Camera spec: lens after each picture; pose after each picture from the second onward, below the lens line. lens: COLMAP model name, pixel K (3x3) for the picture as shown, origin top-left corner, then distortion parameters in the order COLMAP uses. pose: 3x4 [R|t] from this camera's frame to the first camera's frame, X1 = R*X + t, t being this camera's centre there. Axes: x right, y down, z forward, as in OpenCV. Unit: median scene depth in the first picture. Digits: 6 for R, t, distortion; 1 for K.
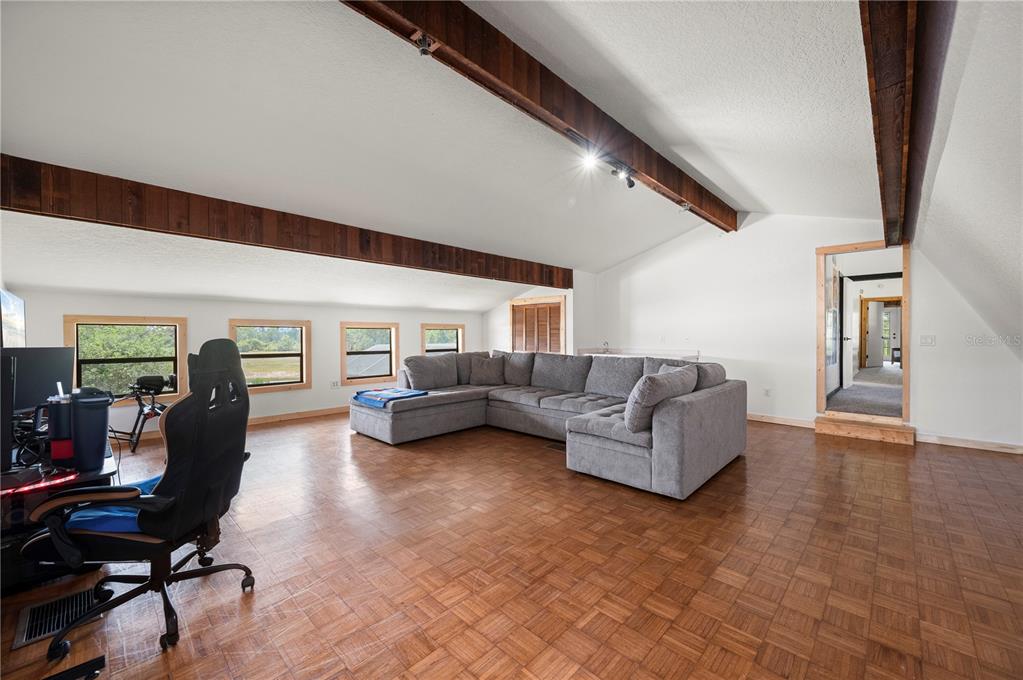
lens RADIAL K [[408.9, 0, 513.7], [0, 408.9, 343.0], [0, 0, 1]] dist [-0.004874, -0.000552]
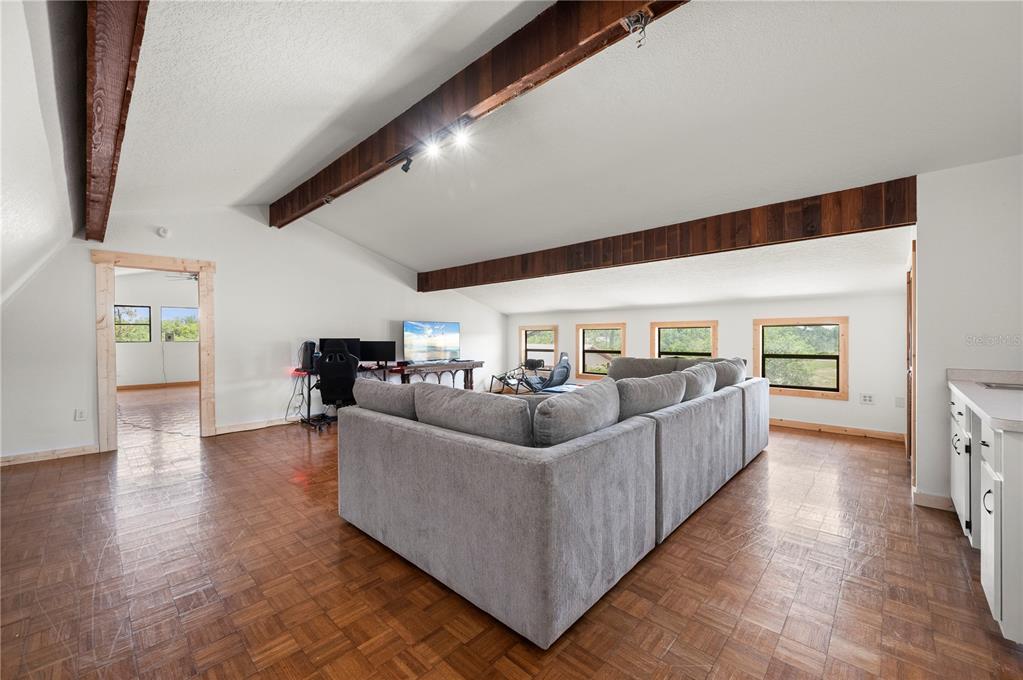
lens RADIAL K [[408.9, 0, 513.1], [0, 408.9, 336.2], [0, 0, 1]] dist [-0.004874, -0.000552]
pose [[-0.010927, 0.001796, -0.999939, 0.728646], [-0.013901, 0.999901, 0.001948, -0.015785], [0.999844, 0.013921, -0.010901, 0.768478]]
